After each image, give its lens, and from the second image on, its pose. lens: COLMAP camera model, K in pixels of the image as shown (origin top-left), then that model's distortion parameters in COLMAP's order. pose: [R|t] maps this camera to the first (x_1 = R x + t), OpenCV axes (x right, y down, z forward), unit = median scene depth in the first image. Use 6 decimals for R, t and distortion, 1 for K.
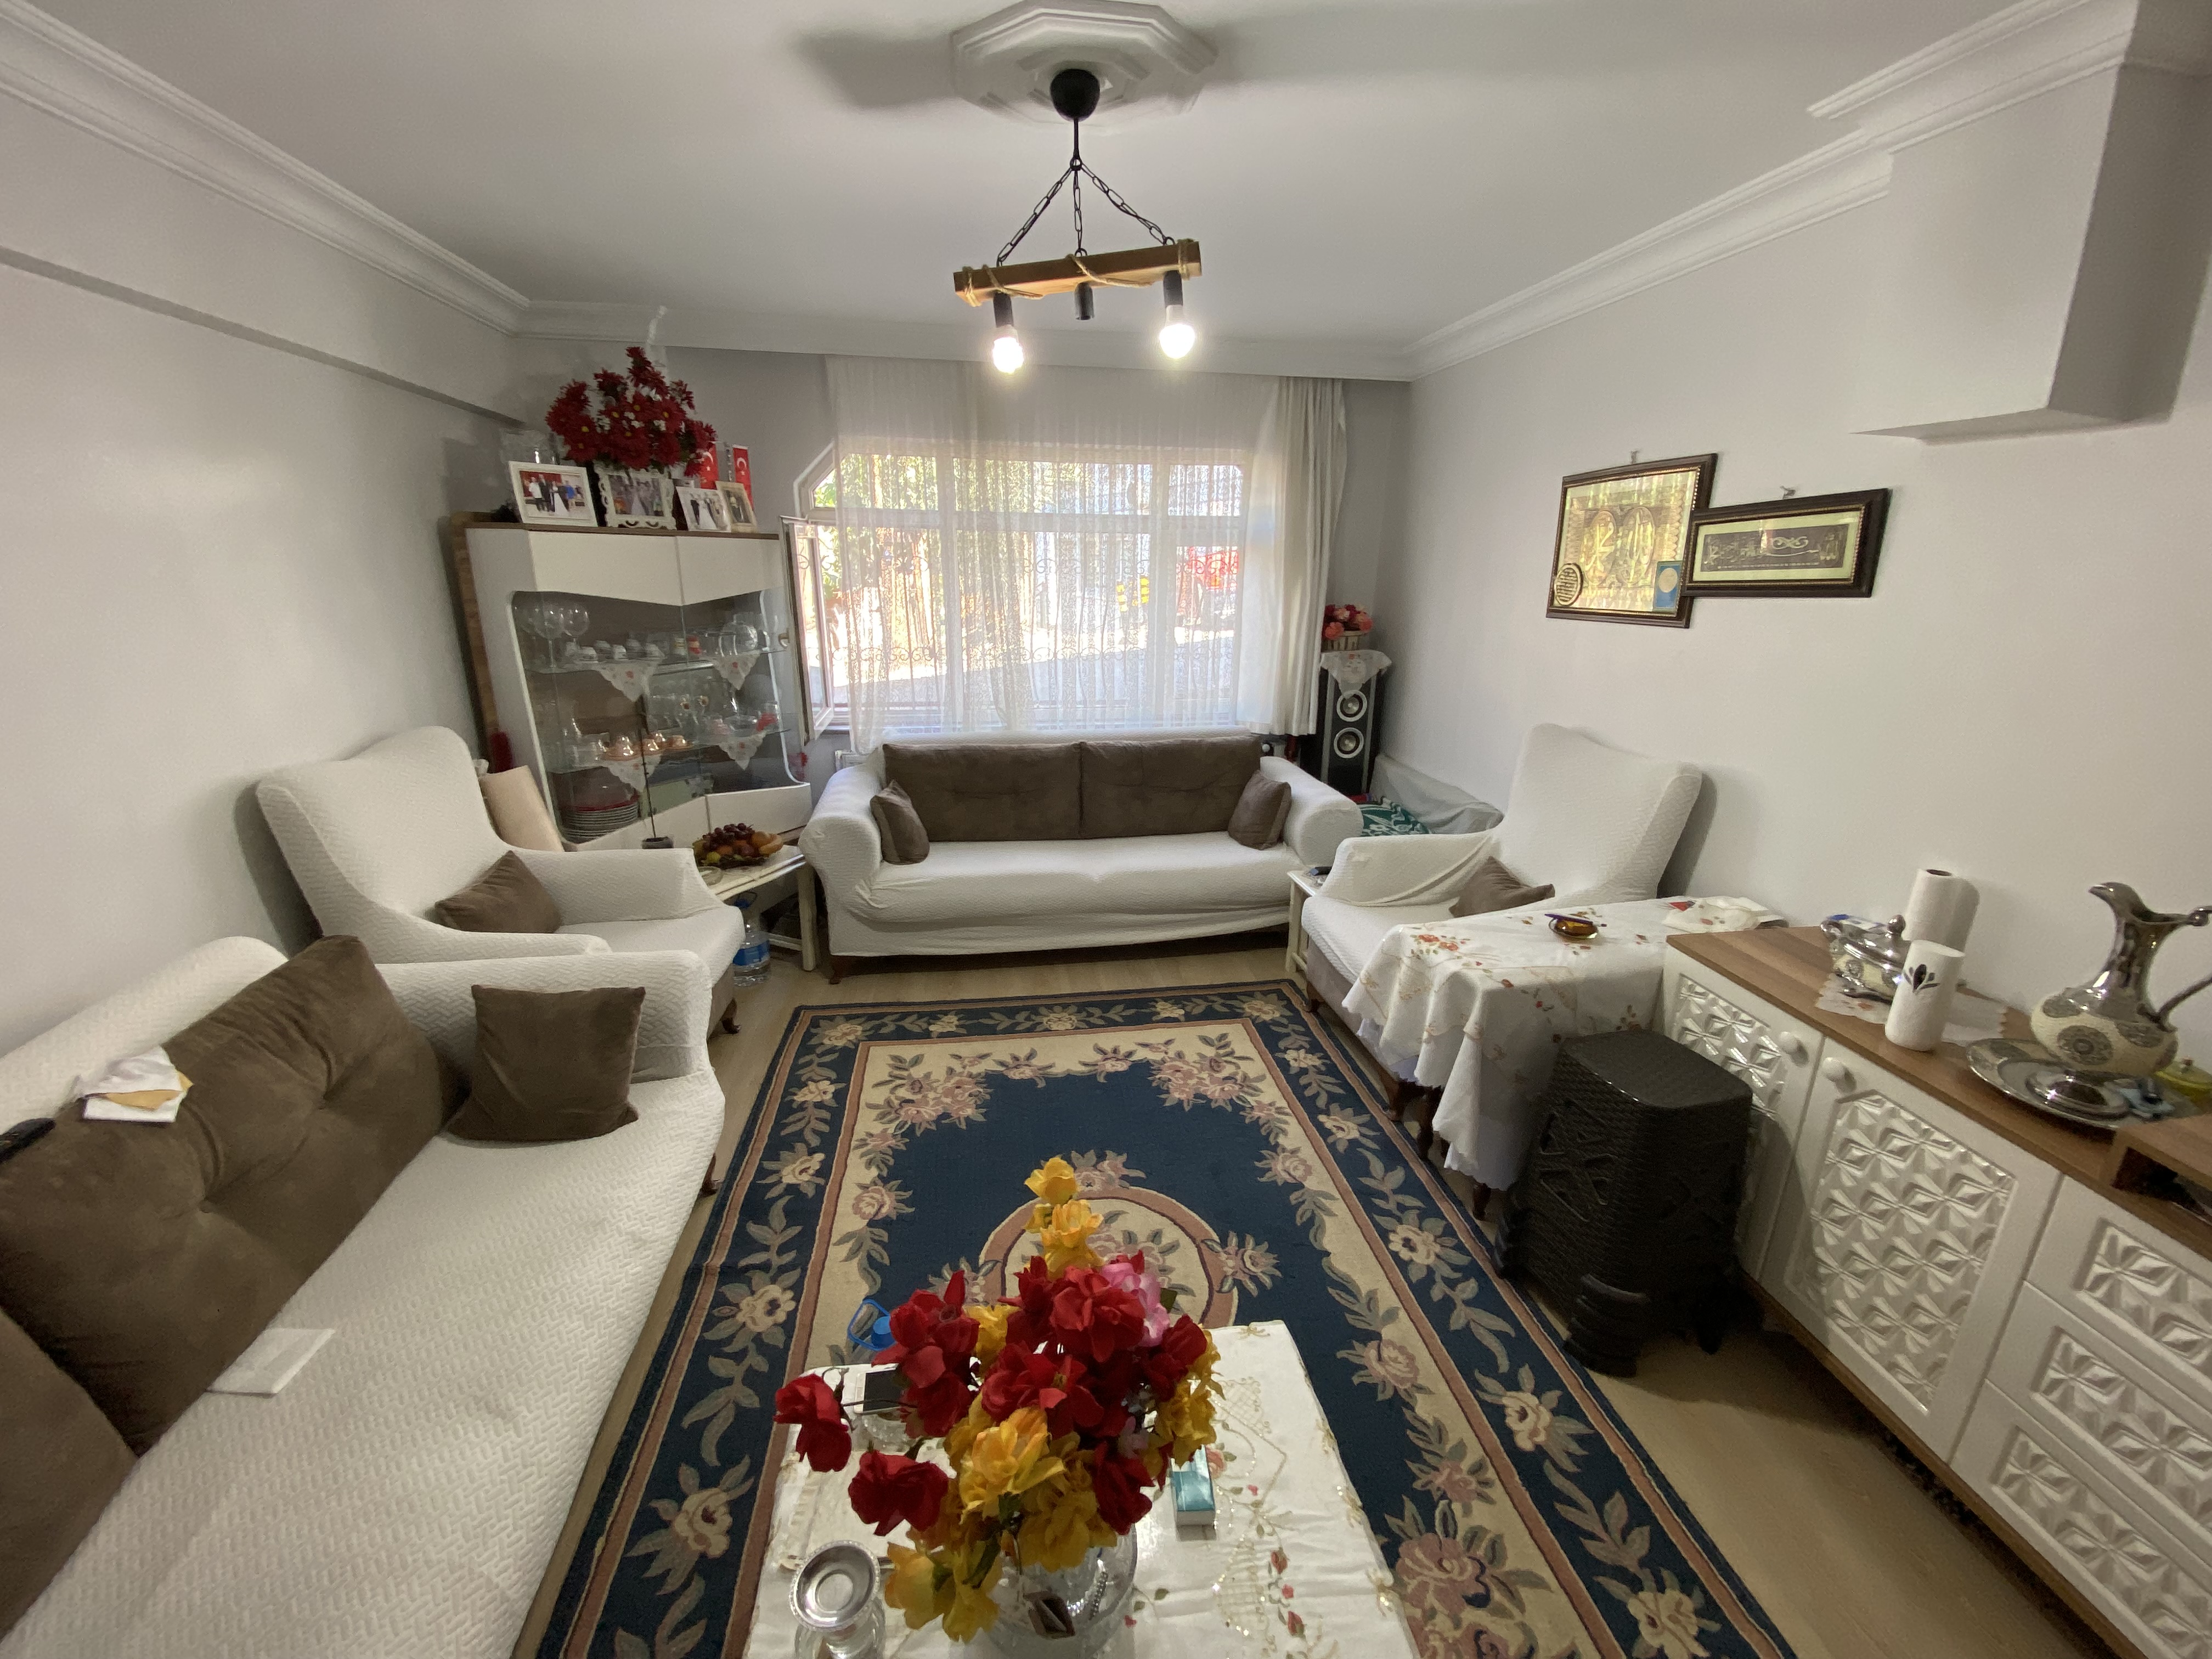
lens RADIAL K [[886.0, 0, 1118.5], [0, 886.0, 841.5], [0, 0, 1]] dist [-0.001126, -0.009978]
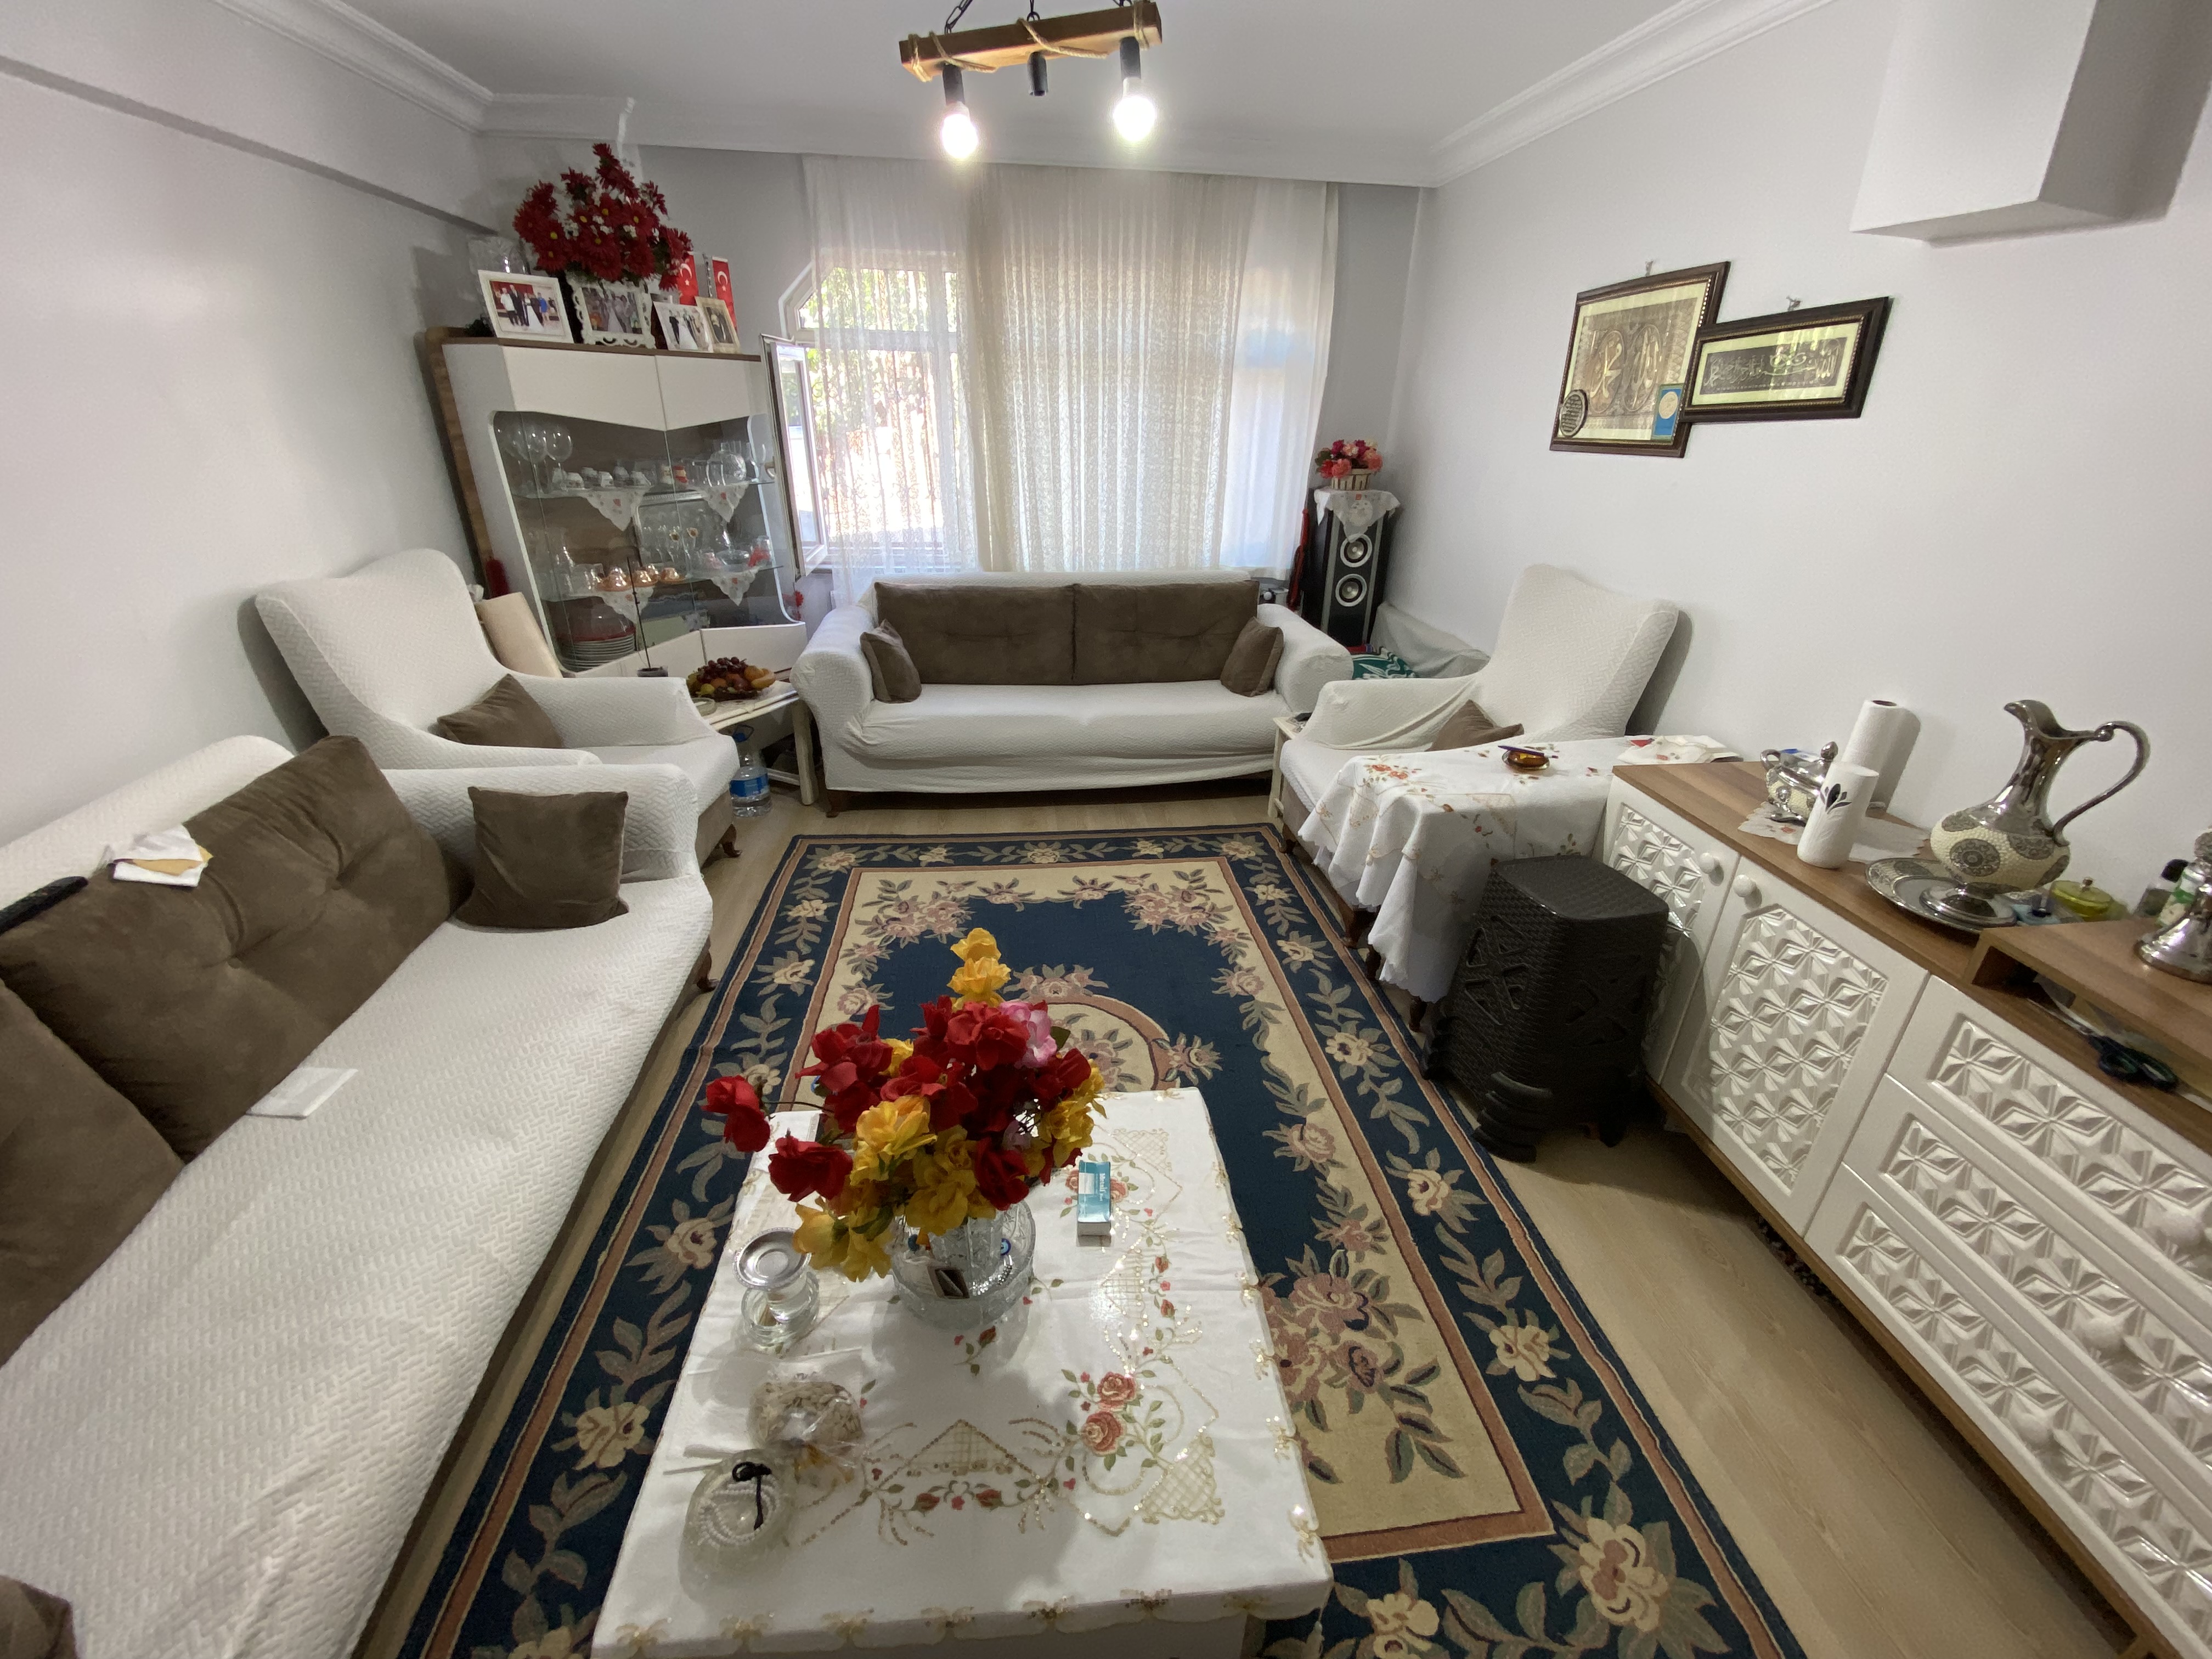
lens RADIAL K [[886.0, 0, 1119.0], [0, 886.0, 840.6], [0, 0, 1]] dist [-0.001126, -0.009978]
pose [[0.999373, 0.022213, -0.027570, 0.086490], [-0.017964, 0.989155, 0.145770, 0.057640], [0.030509, -0.145183, 0.988934, -0.042928]]
